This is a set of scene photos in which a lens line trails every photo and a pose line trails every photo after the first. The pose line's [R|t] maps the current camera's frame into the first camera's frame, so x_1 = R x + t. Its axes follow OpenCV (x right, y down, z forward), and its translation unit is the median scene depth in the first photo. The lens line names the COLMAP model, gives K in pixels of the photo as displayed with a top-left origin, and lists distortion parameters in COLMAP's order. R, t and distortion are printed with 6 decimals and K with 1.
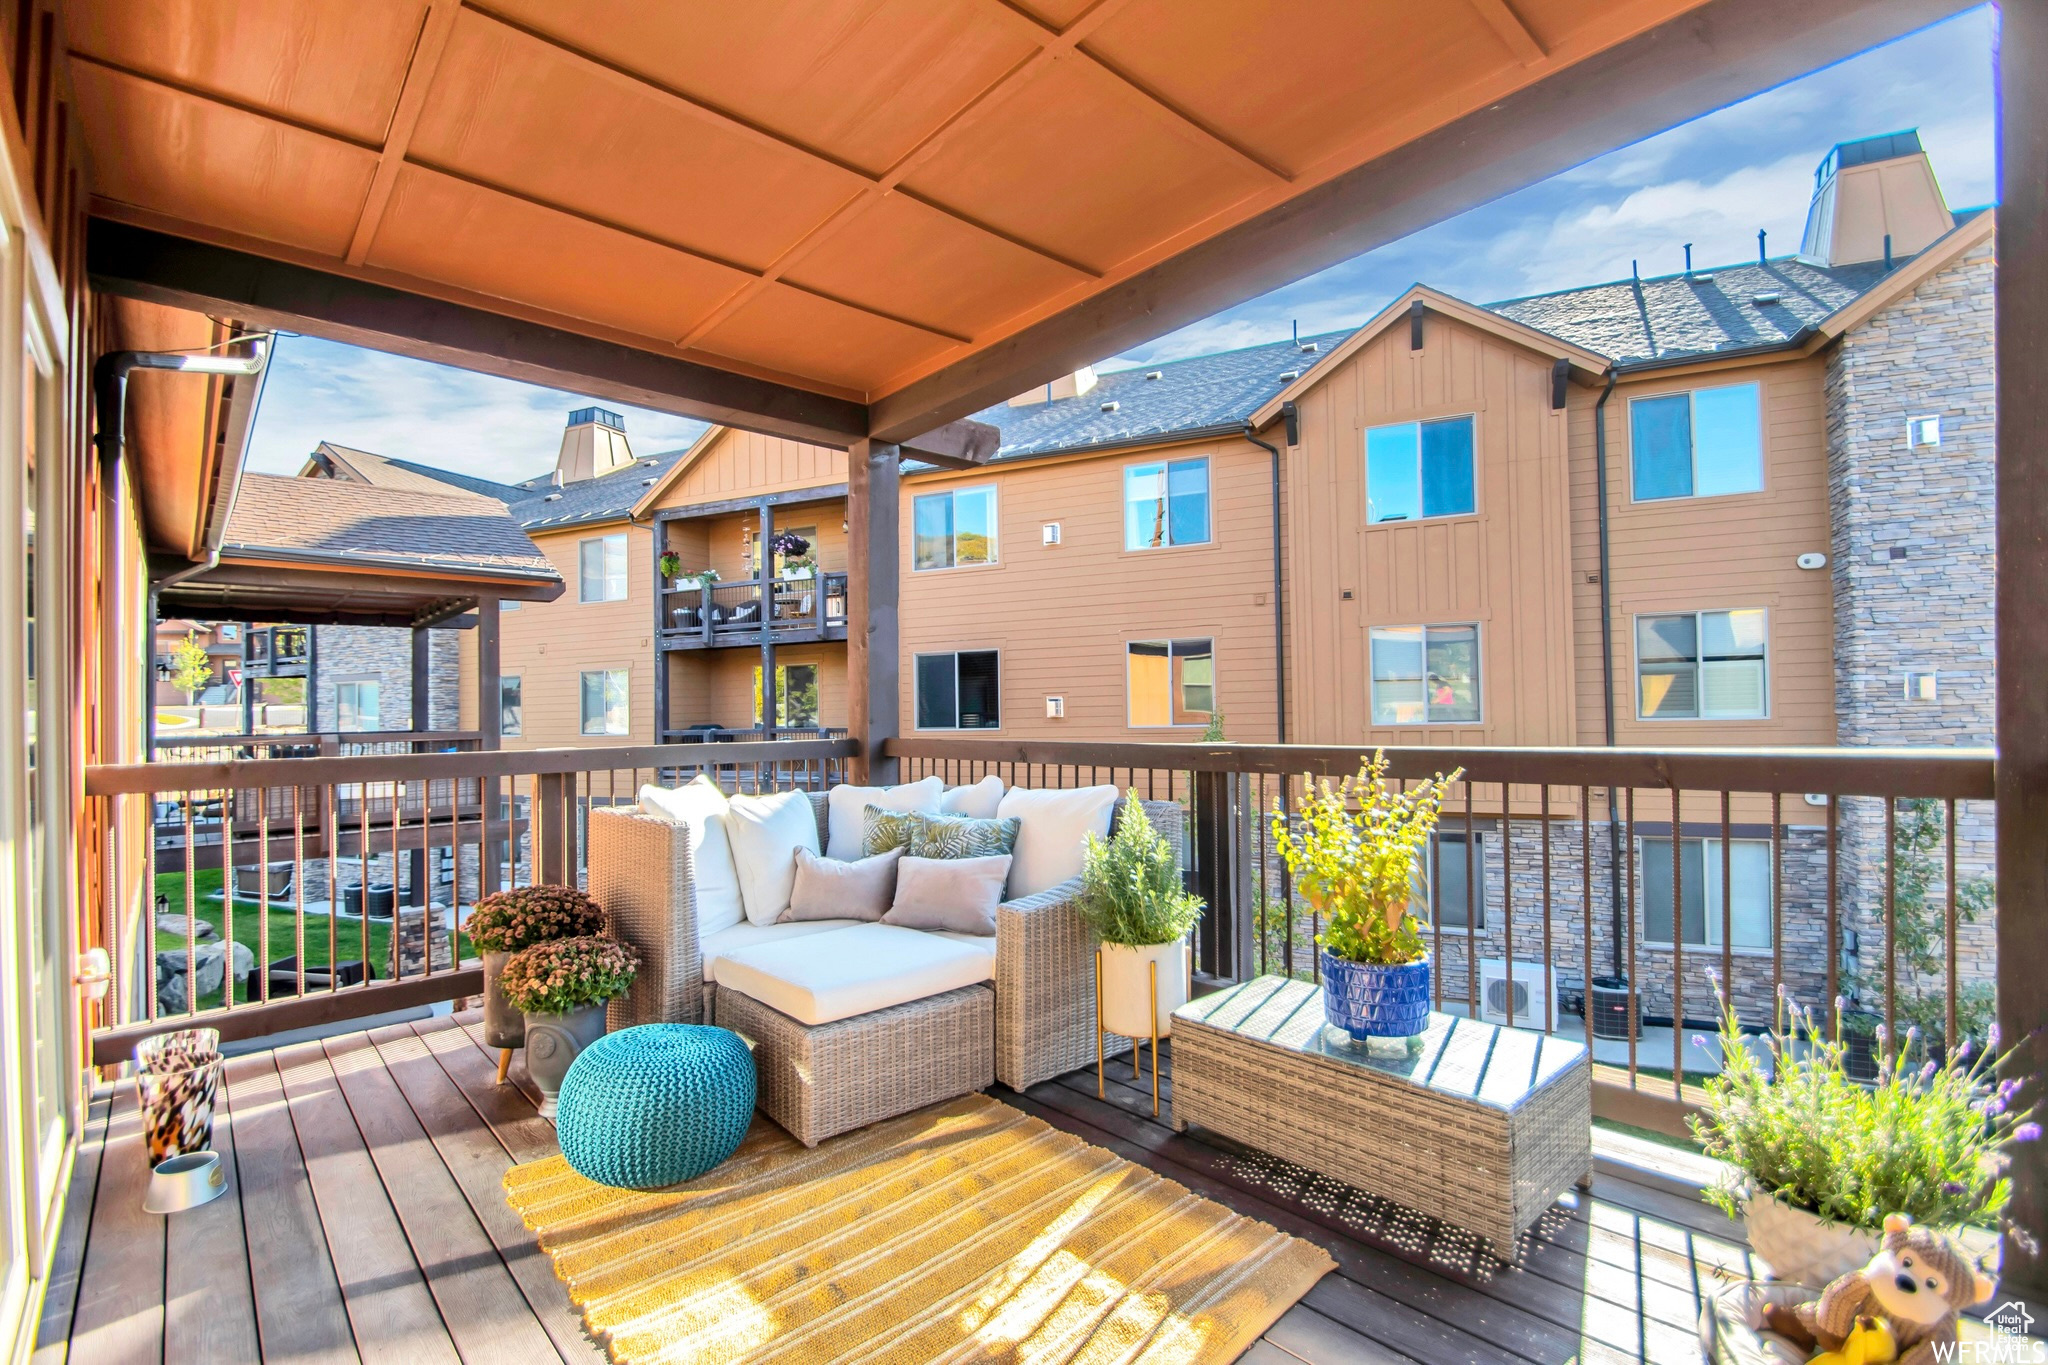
lens RADIAL K [[927.3, 0, 1024.0], [0, 927.3, 692.5], [0, 0, 1]] dist [-0.001665, -0.000267]
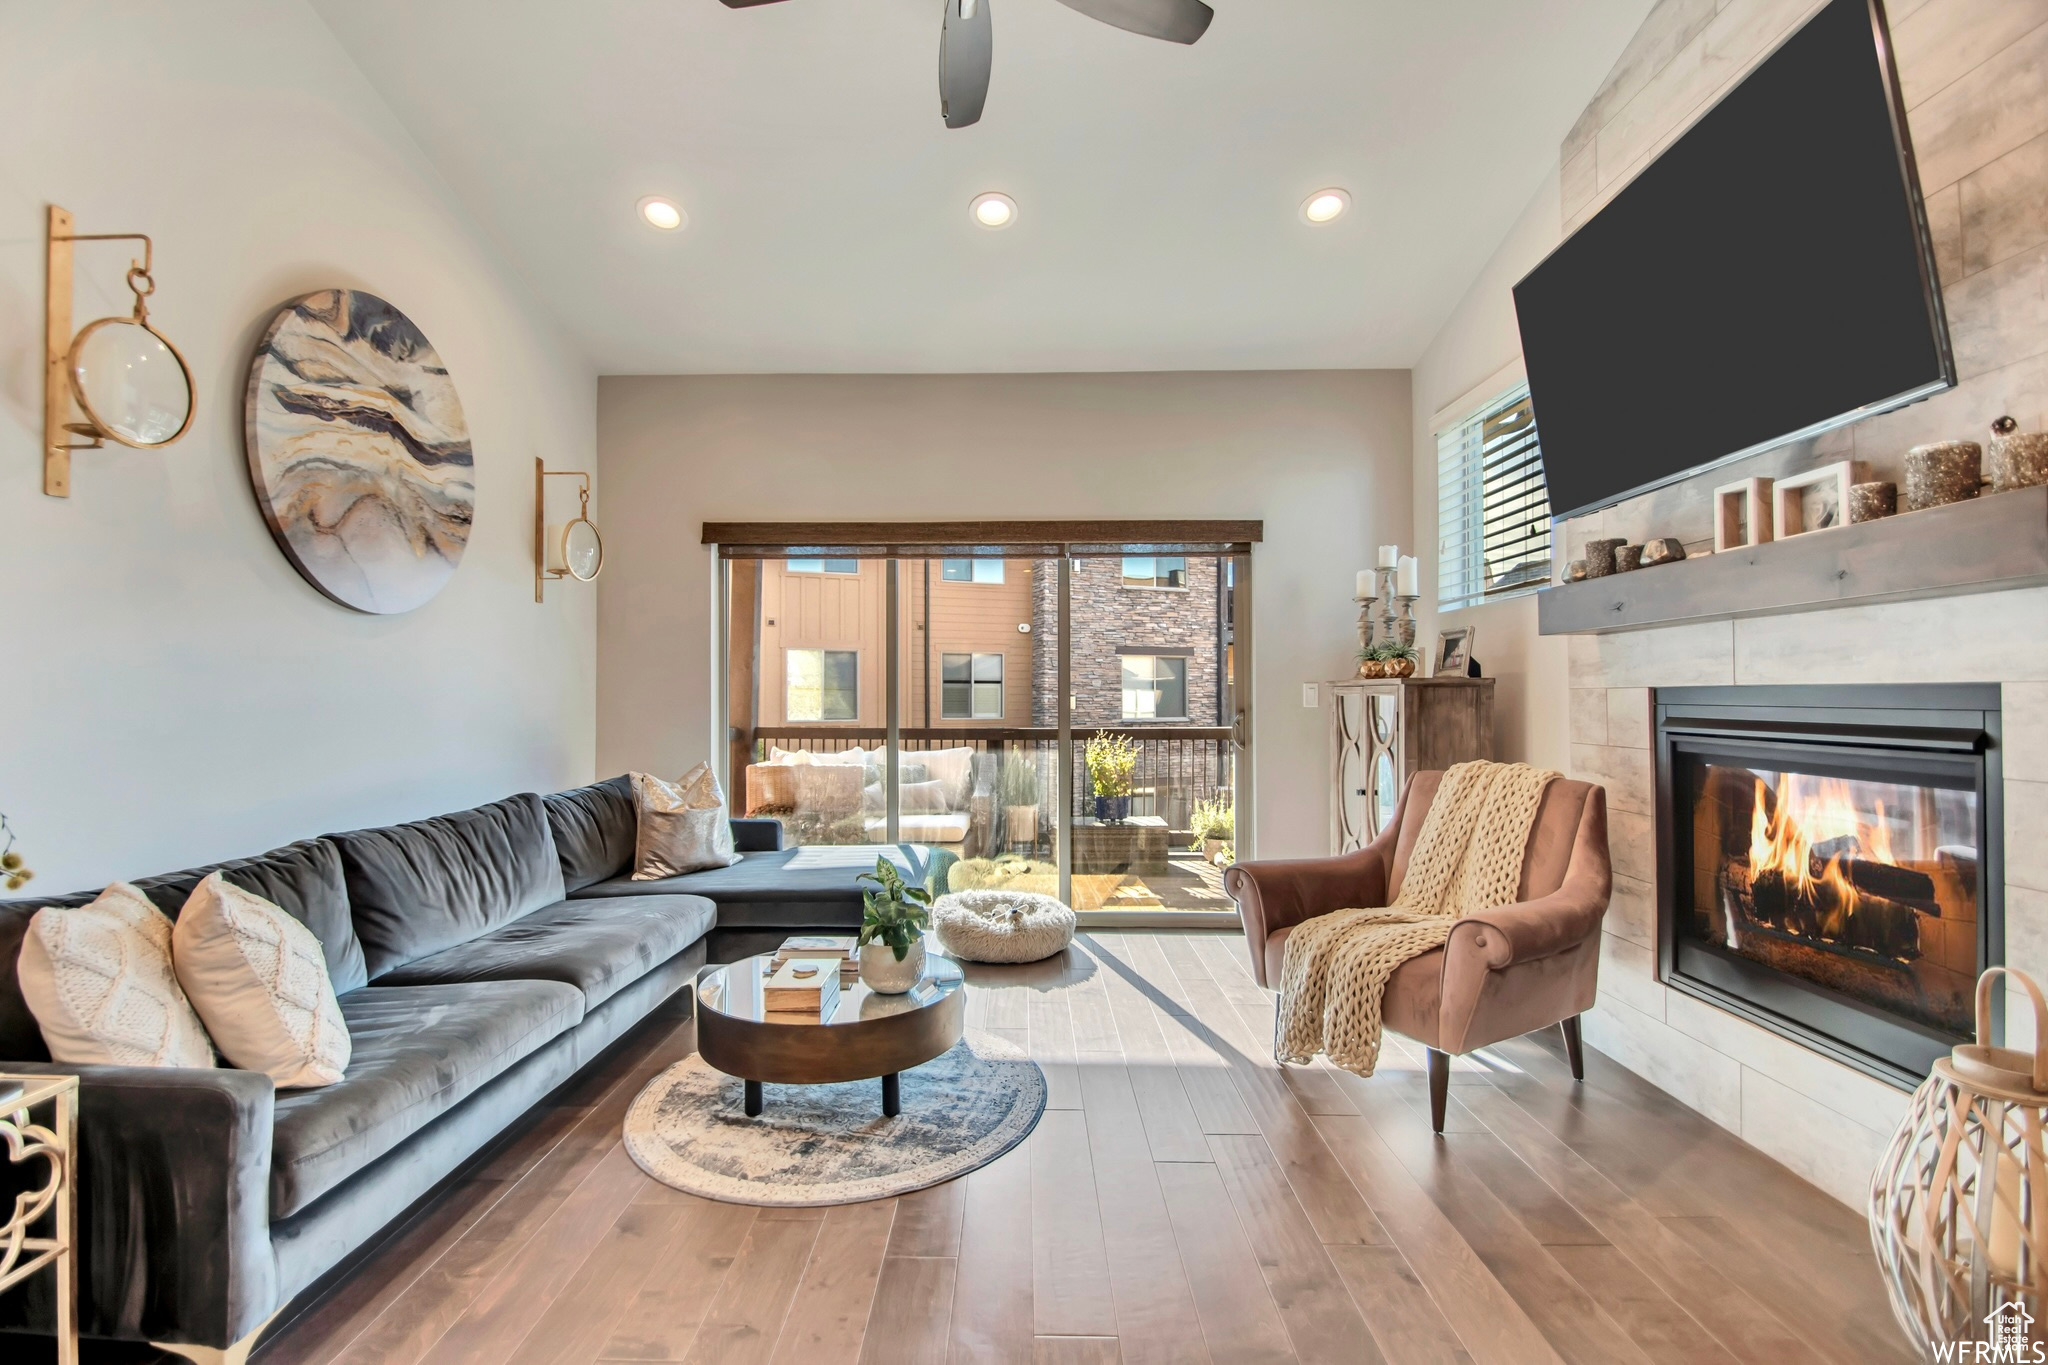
lens RADIAL K [[912.2, 0, 996.9], [0, 912.2, 700.0], [0, 0, 1]] dist [-0.013086, -0.001938]
pose [[0.690098, 0.023615, 0.723331, -0.388360], [-0.027064, 0.999610, -0.006815, 0.004800], [-0.723210, -0.014873, 0.690468, -0.132571]]
